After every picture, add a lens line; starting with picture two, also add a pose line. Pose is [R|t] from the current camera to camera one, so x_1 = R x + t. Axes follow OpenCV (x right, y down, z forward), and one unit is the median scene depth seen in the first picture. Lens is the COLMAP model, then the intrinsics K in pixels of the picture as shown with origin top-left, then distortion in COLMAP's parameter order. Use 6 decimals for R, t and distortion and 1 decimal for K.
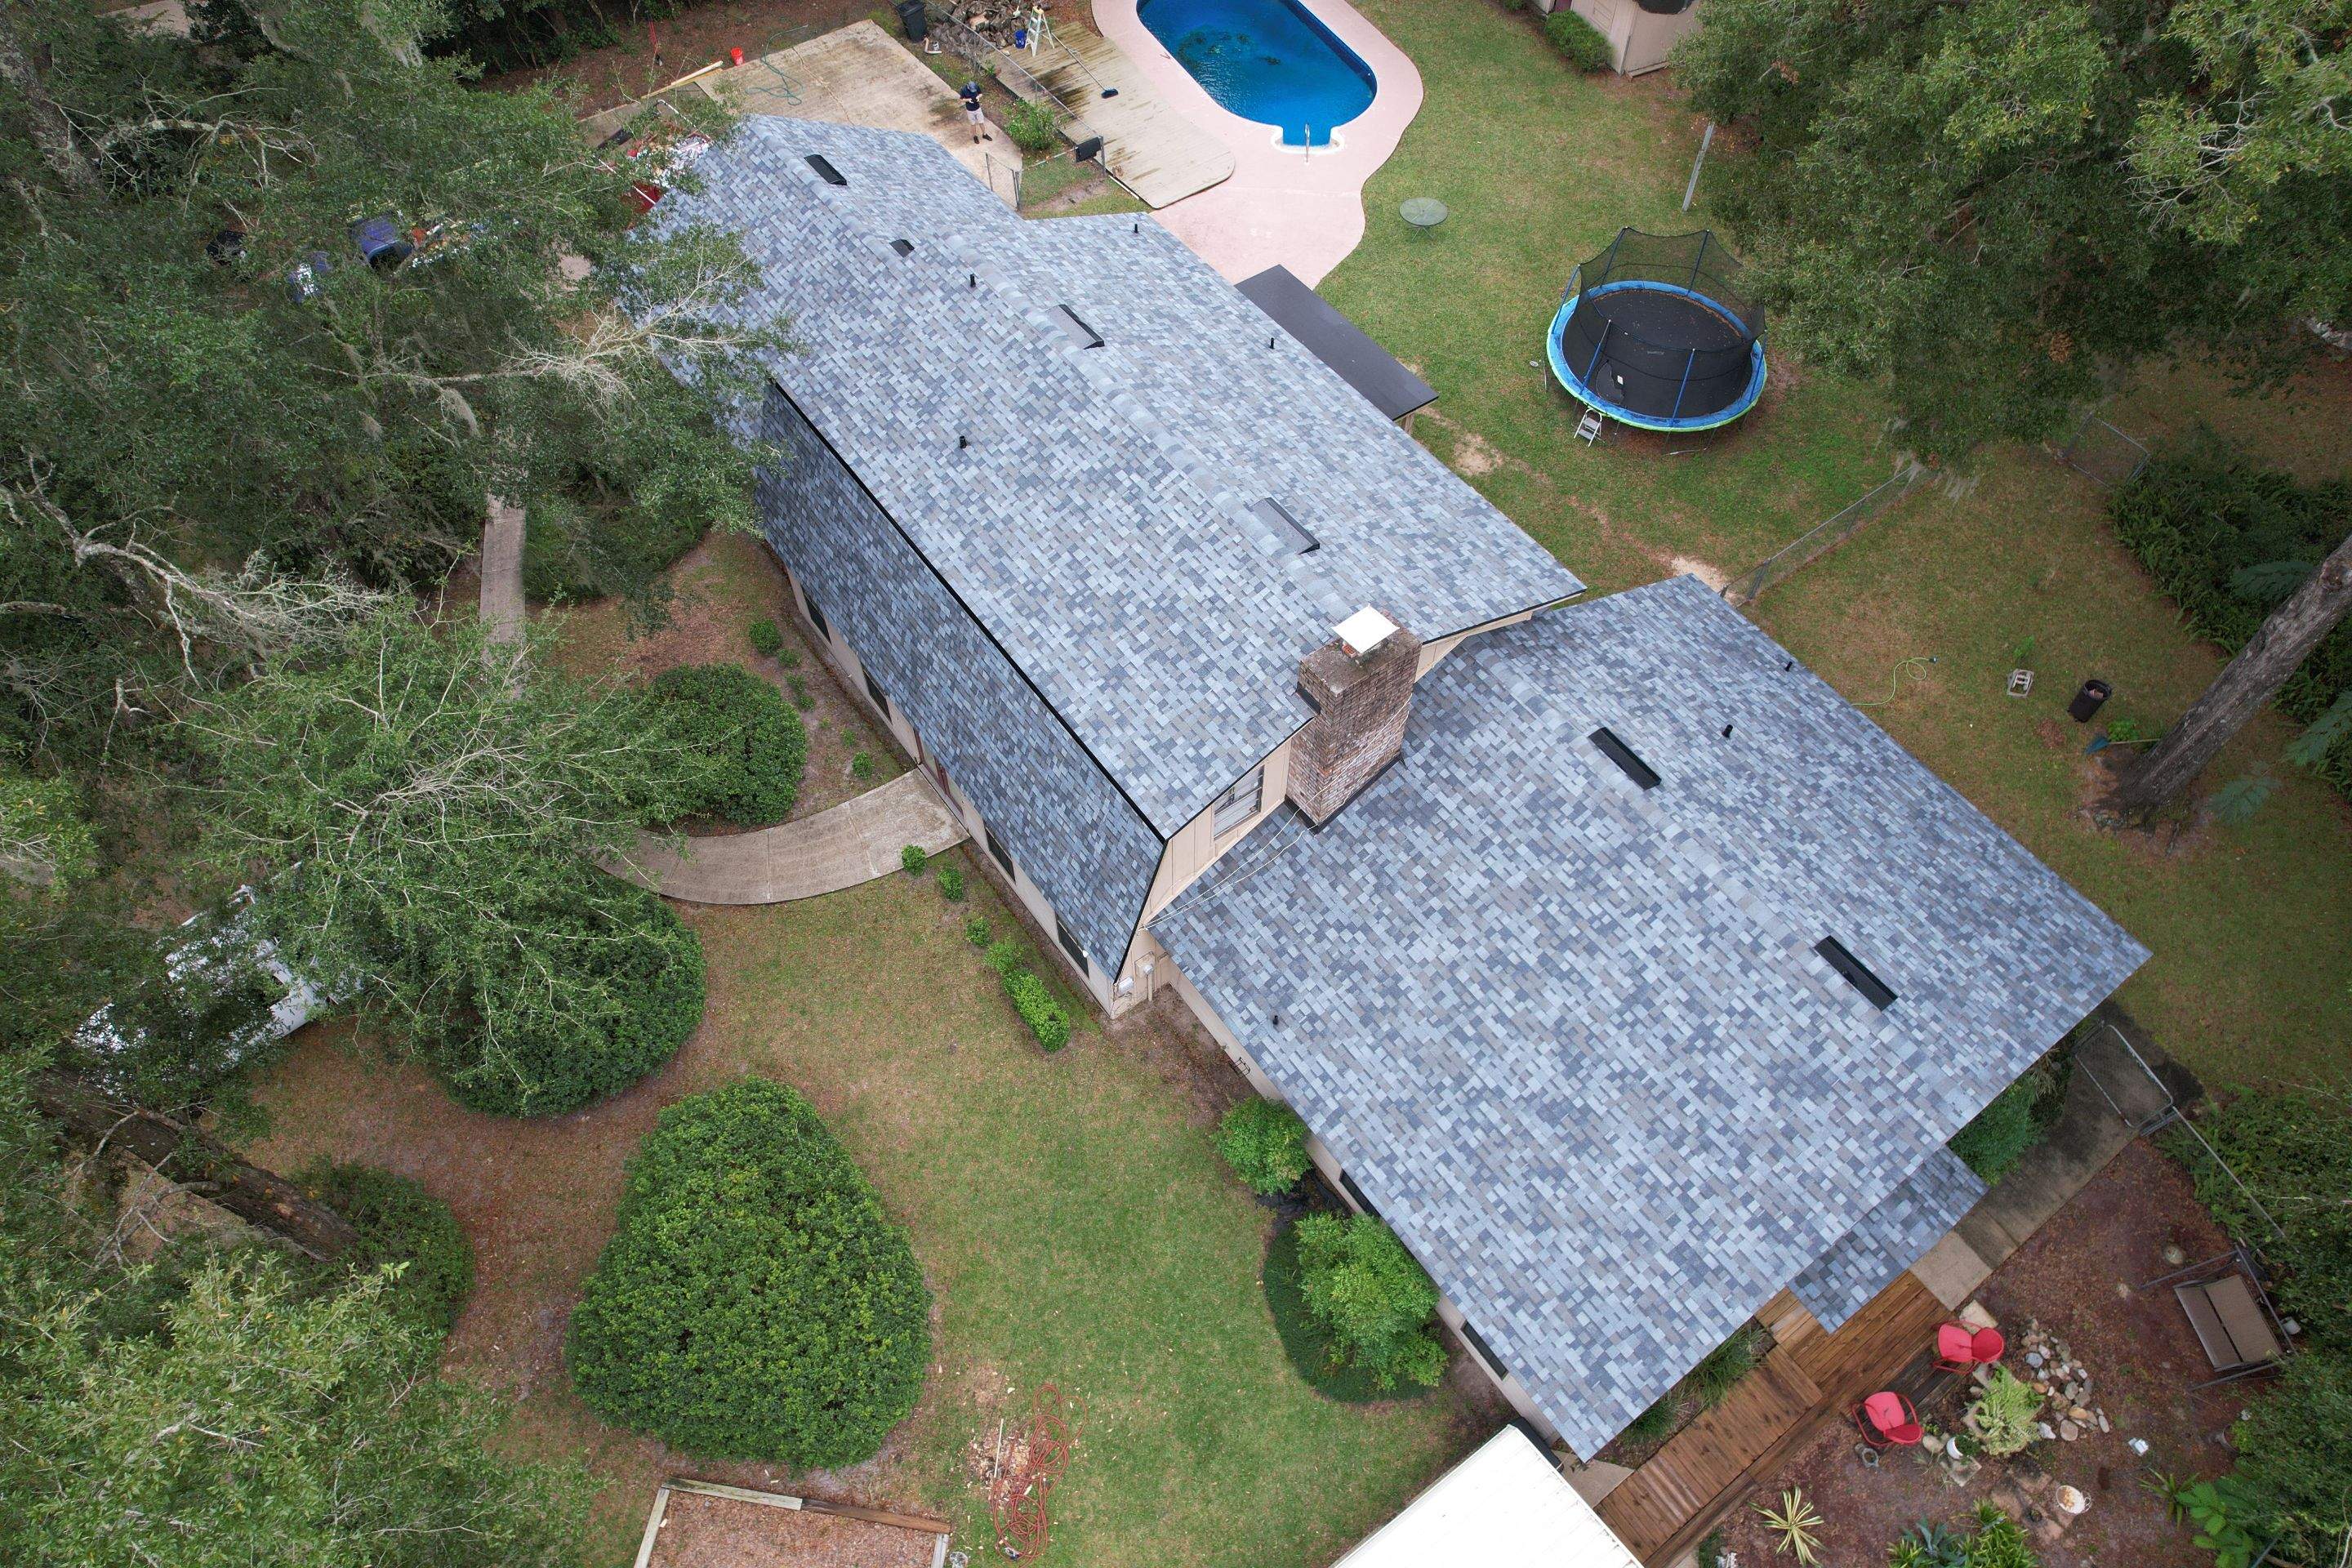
lens RADIAL K [[1501.6, 0, 1170.4], [0, 1501.6, 787.8], [0, 0, 1]] dist [-0.059646, 0.049031]
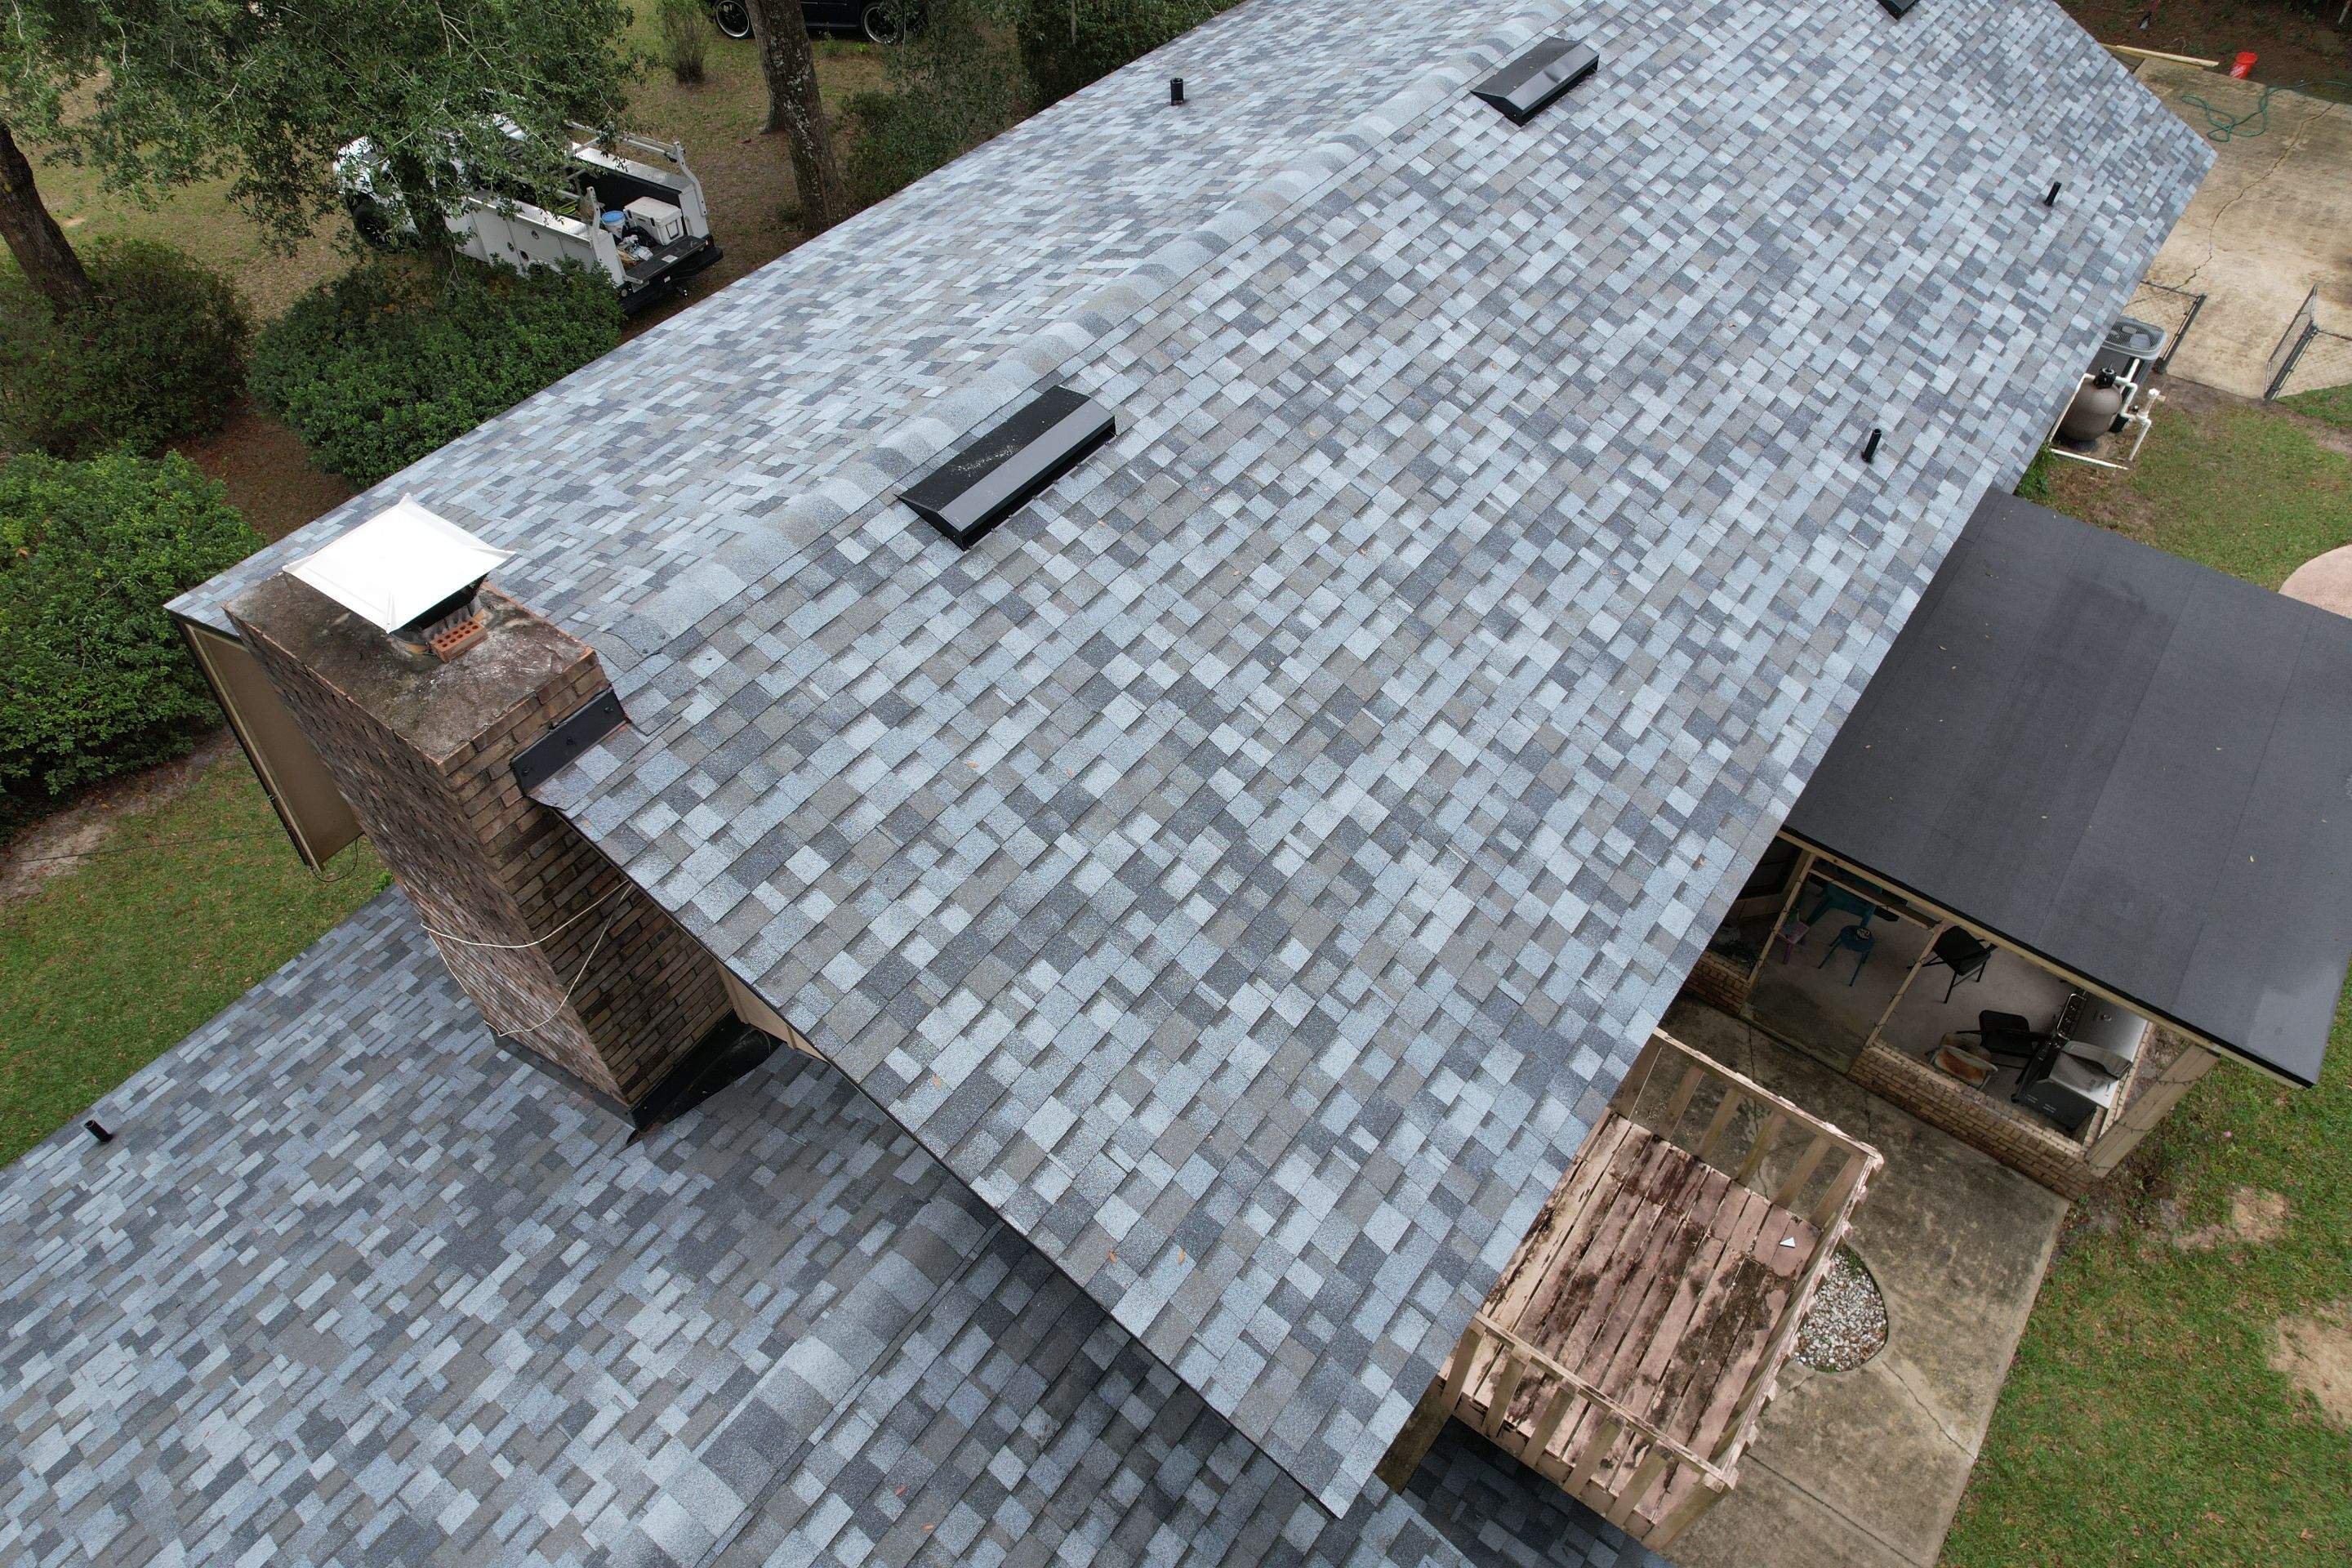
lens RADIAL K [[1501.6, 0, 1179.2], [0, 1501.6, 786.8], [0, 0, 1]] dist [-0.059646, 0.049031]
pose [[0.299135, 0.718180, -0.628280, 0.350371], [-0.786746, 0.558210, 0.263500, -0.250463], [0.539953, 0.415475, 0.732005, 0.799265]]
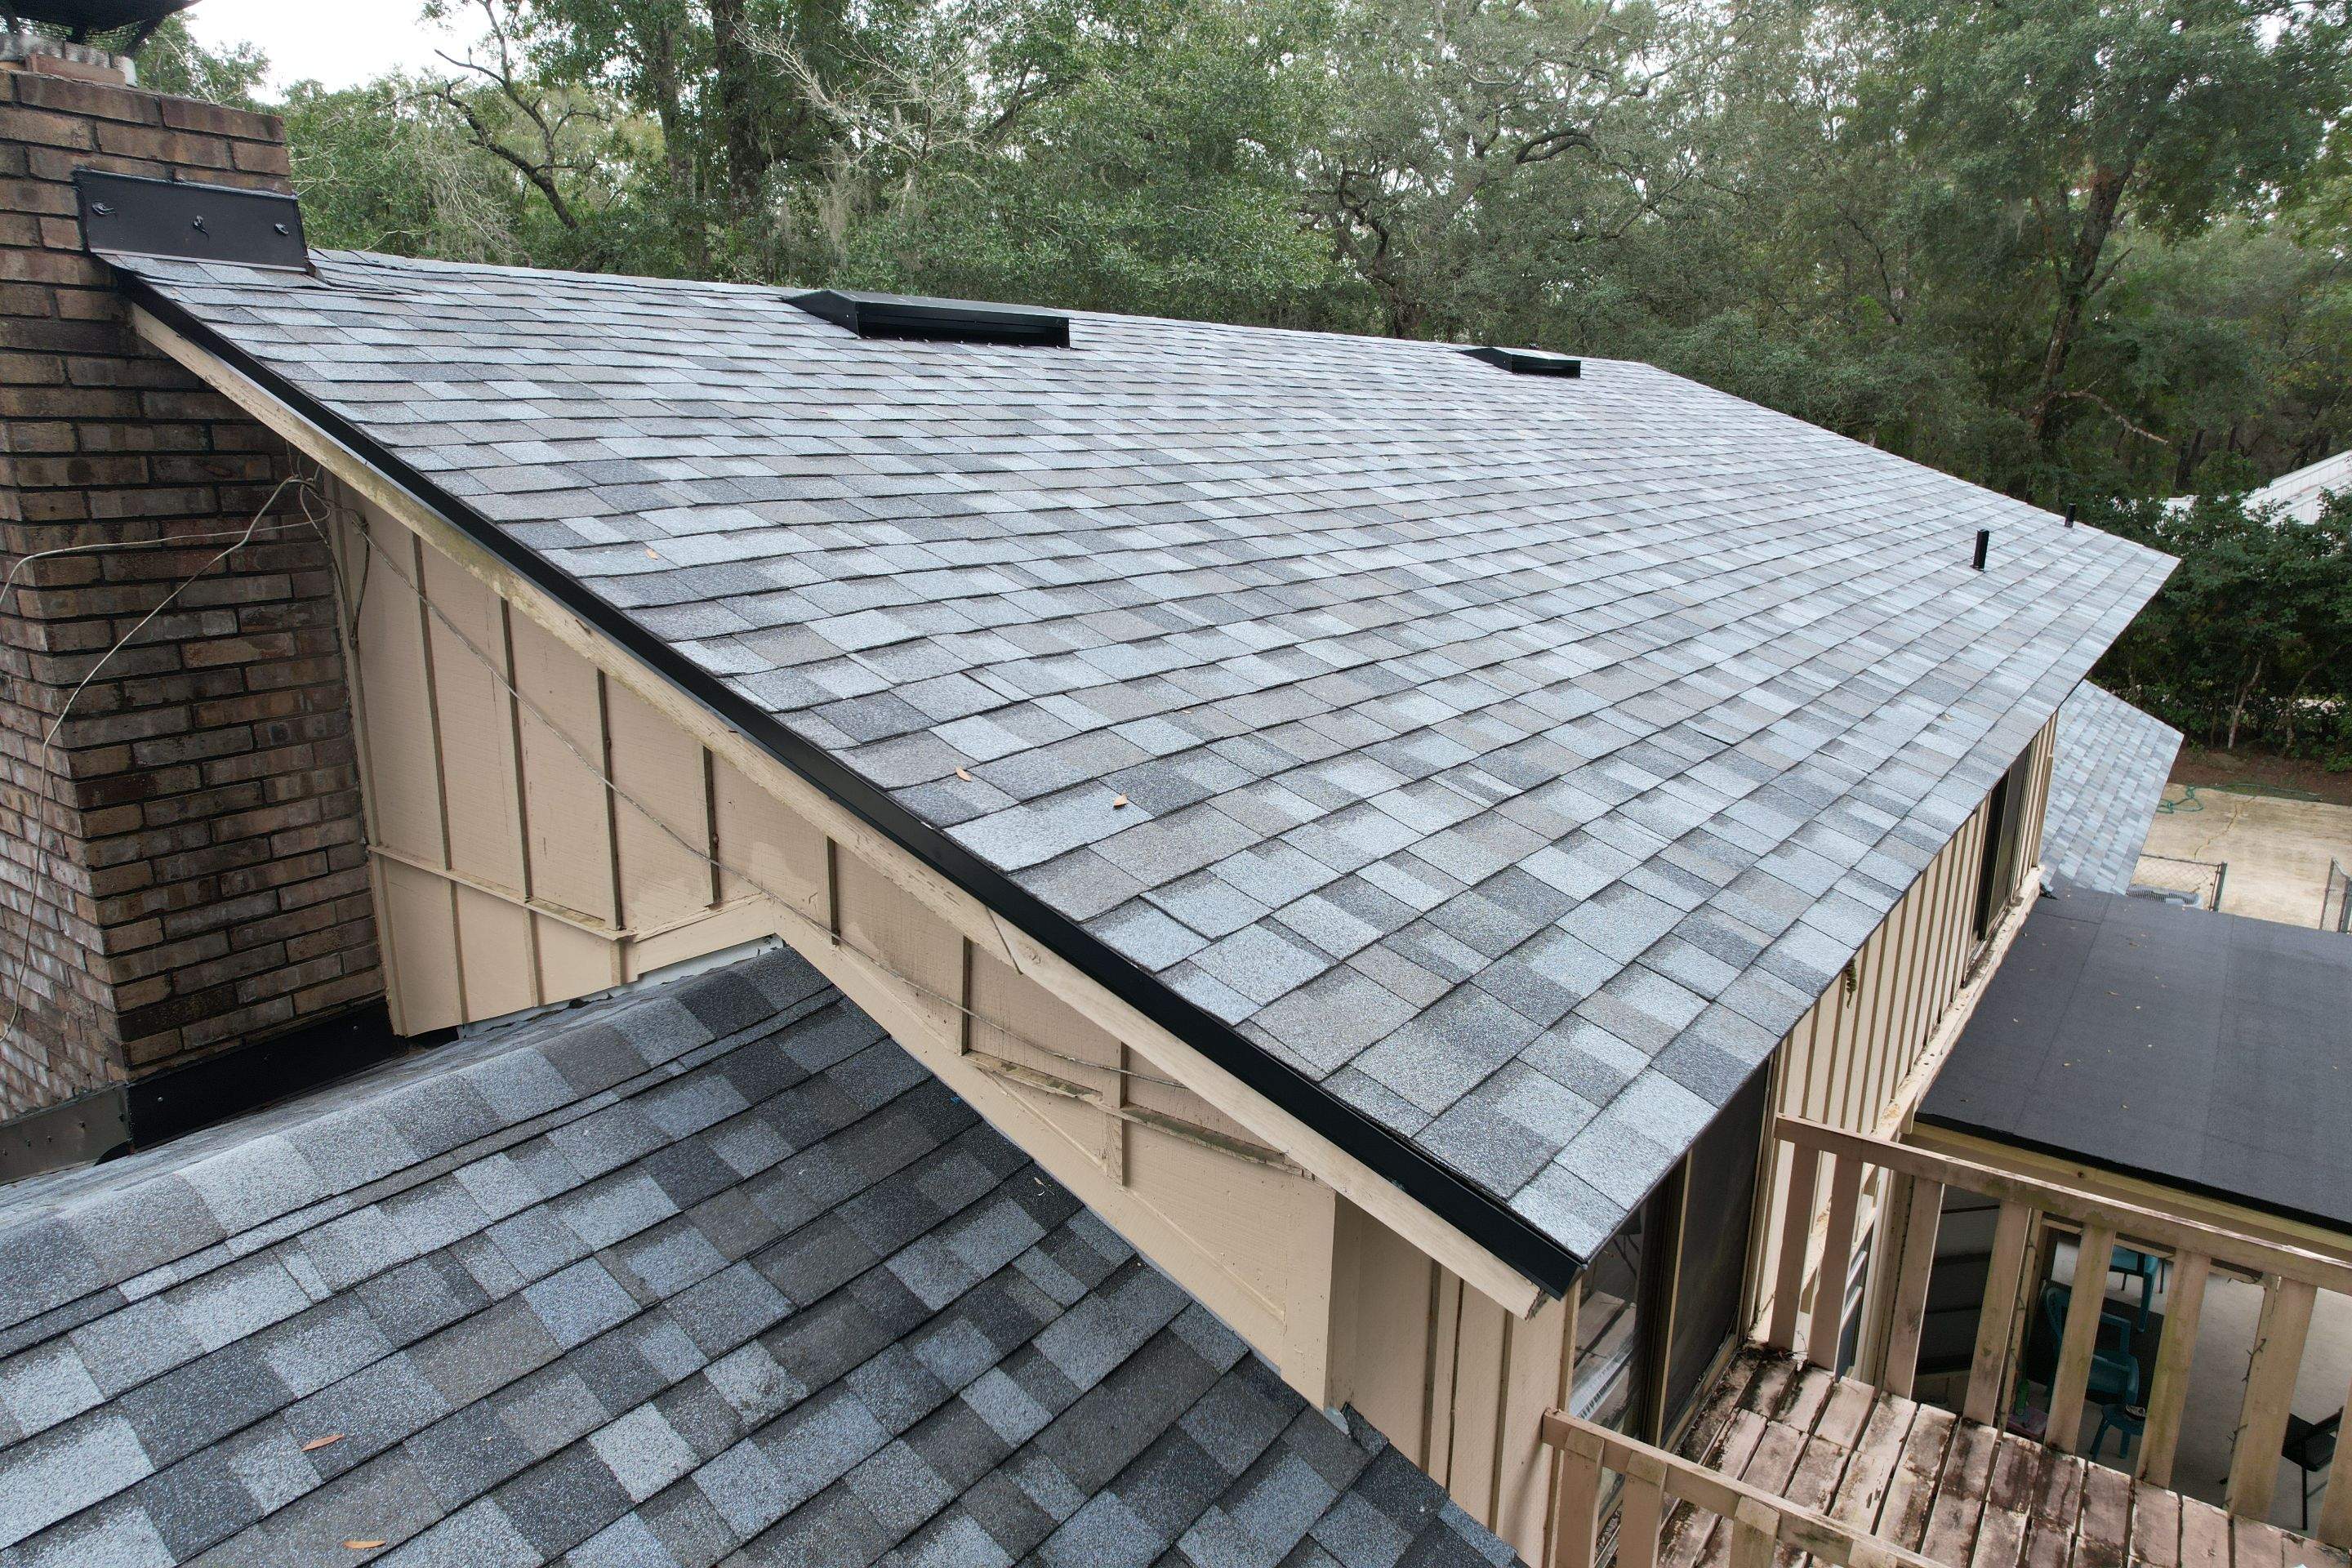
lens RADIAL K [[1501.6, 0, 1179.0], [0, 1501.6, 780.5], [0, 0, 1]] dist [-0.059646, 0.049031]
pose [[0.308673, 0.237453, -0.921052, 0.353008], [-0.790099, 0.603158, -0.109289, -0.129029], [0.529589, 0.761457, 0.373790, 0.981191]]
